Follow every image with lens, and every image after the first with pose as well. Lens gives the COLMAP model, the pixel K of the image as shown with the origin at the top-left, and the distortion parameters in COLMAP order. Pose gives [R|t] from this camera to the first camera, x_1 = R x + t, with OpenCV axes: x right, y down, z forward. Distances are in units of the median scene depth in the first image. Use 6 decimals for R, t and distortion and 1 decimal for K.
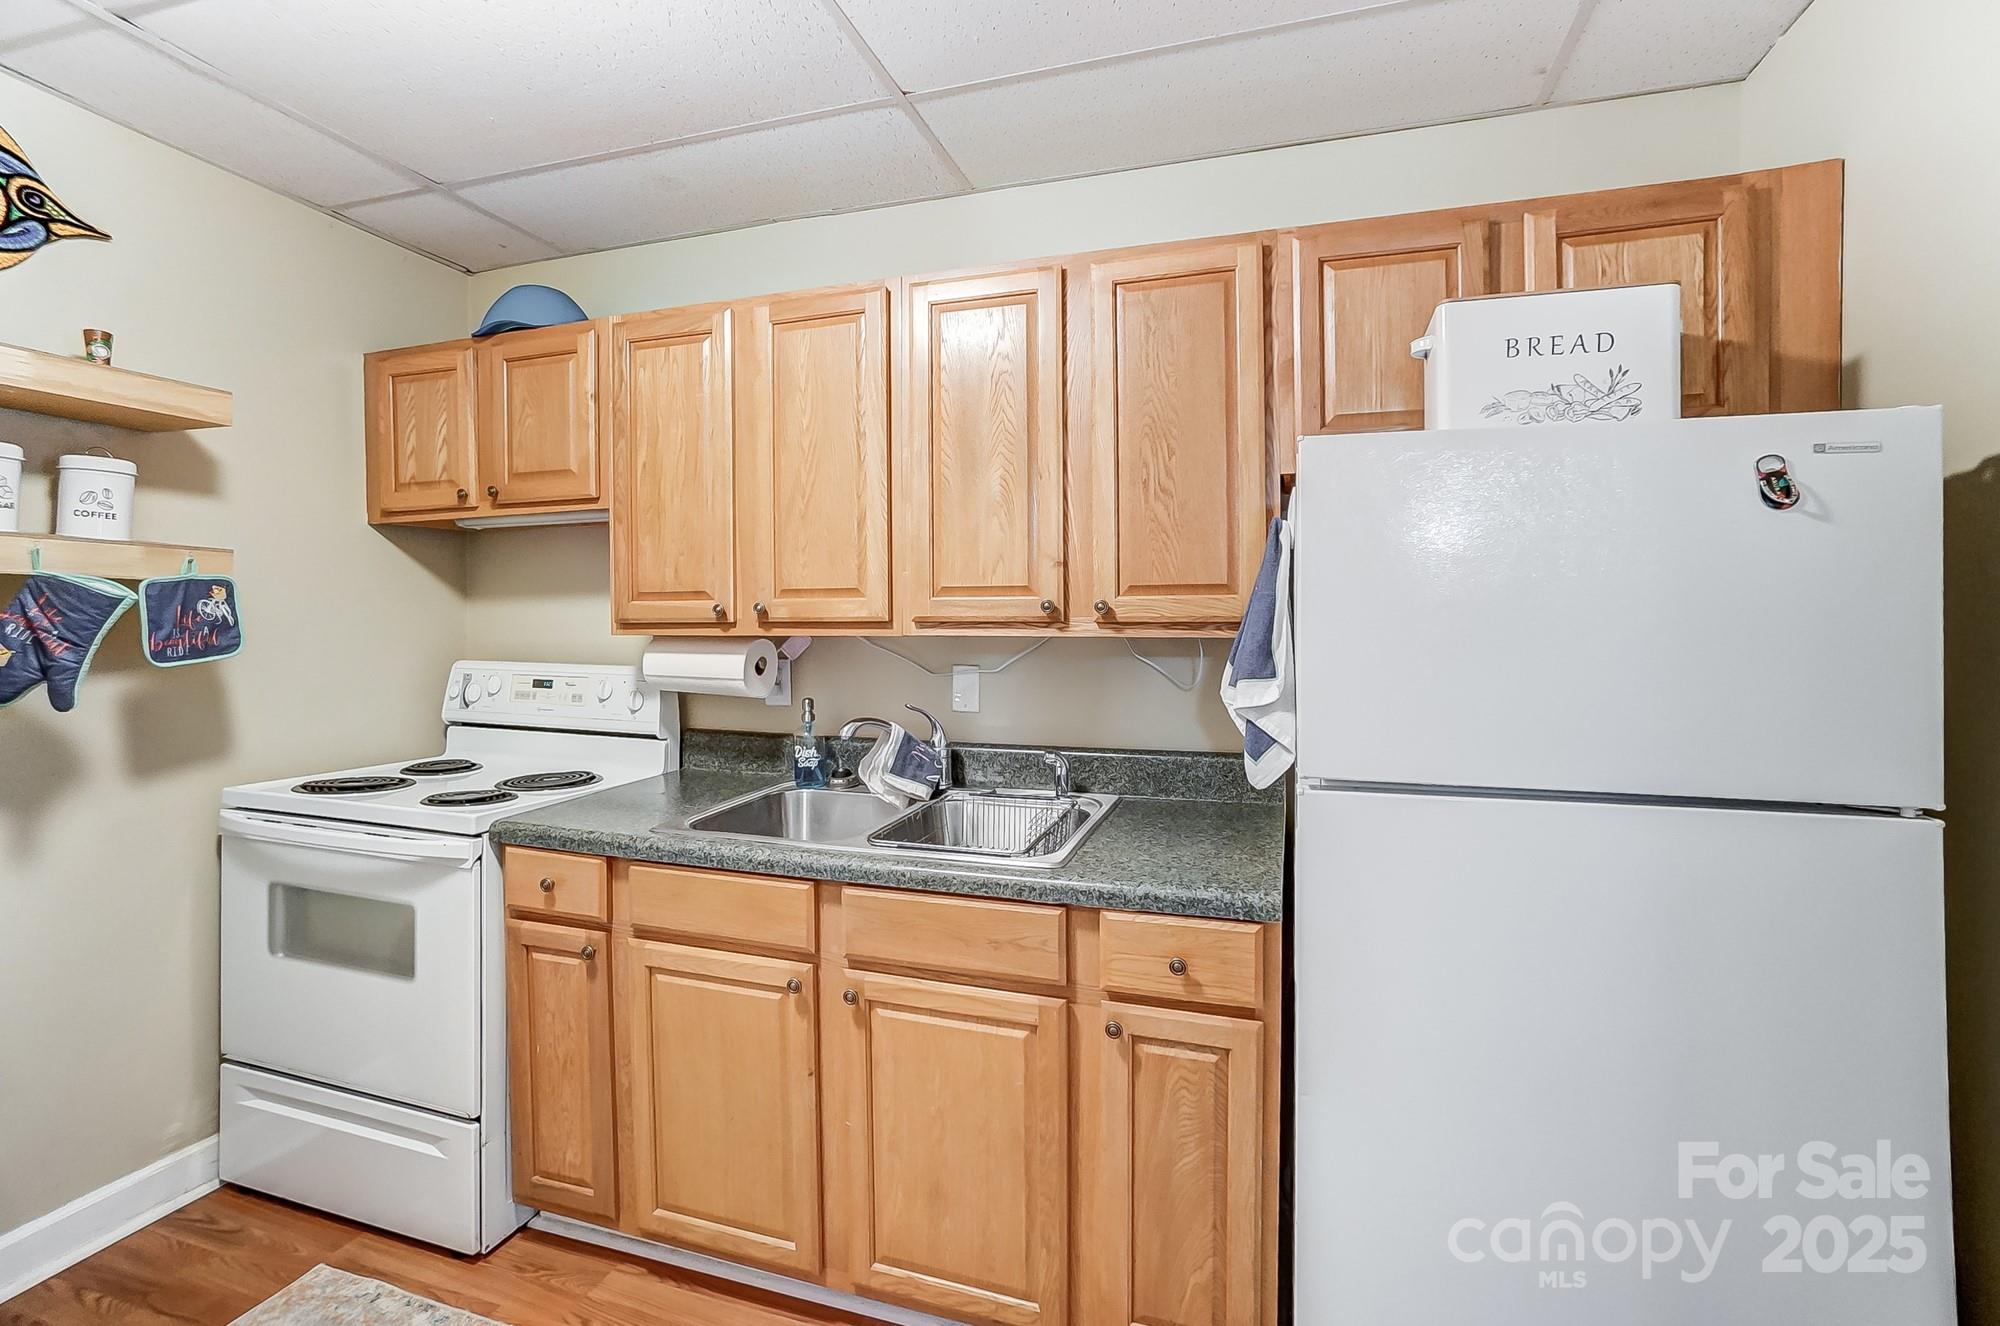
lens RADIAL K [[883.2, 0, 1001.2], [0, 883.2, 624.6], [0, 0, 1]] dist [0.001329, 0.000598]
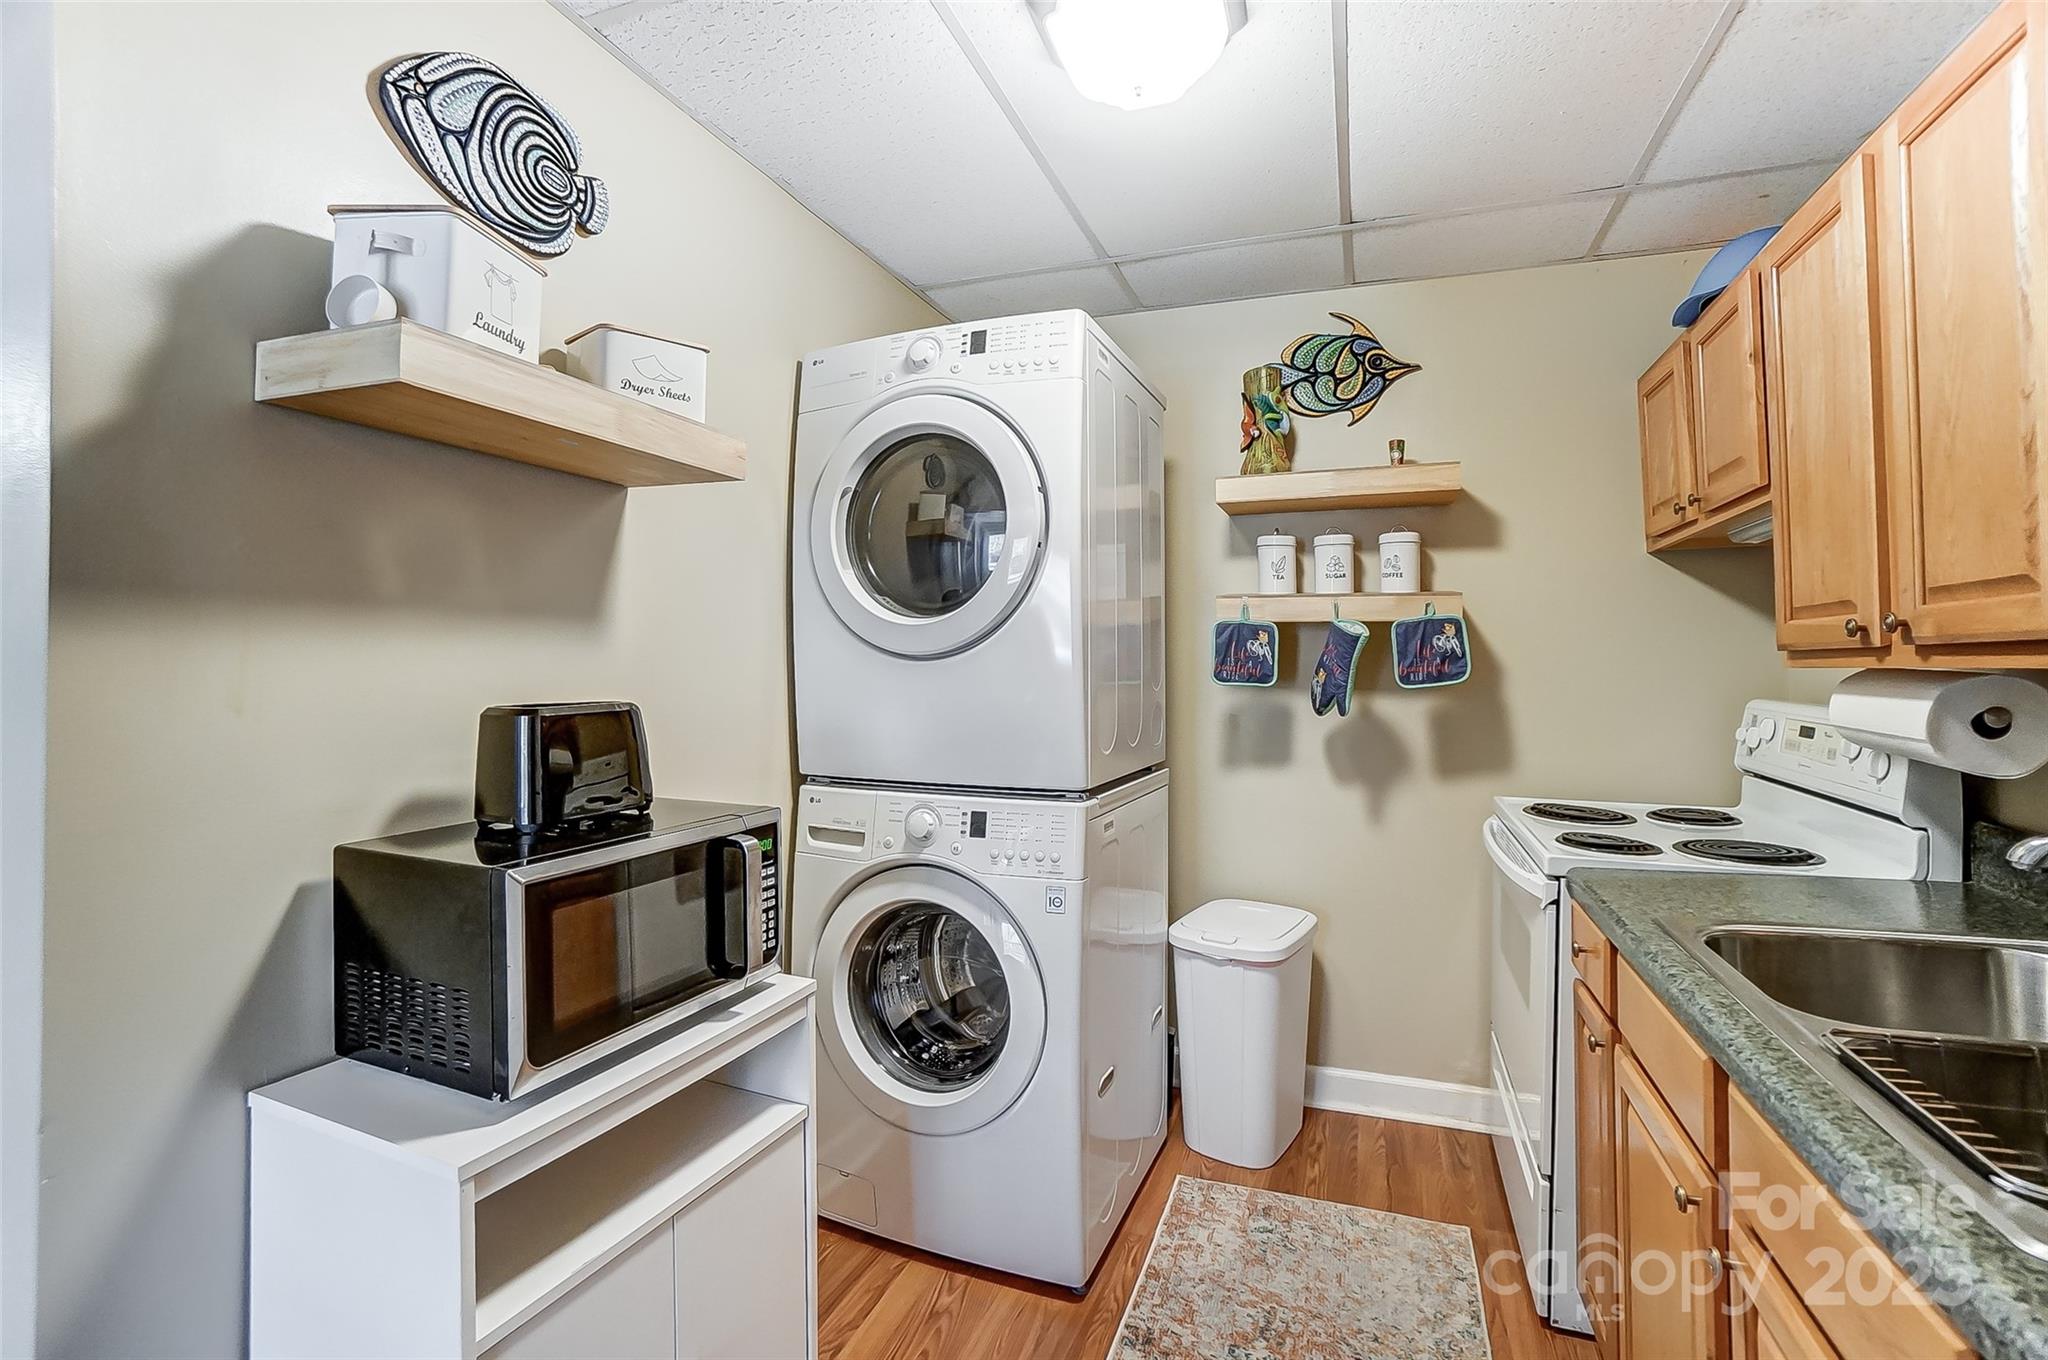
lens RADIAL K [[914.7, 0, 1027.5], [0, 914.7, 648.0], [0, 0, 1]] dist [-0.019439, -0.000022]
pose [[-0.035667, -0.016007, -0.999236, 0.382377], [-0.004033, 0.999866, -0.015873, 0.011827], [0.999356, 0.003464, -0.035727, 0.460241]]
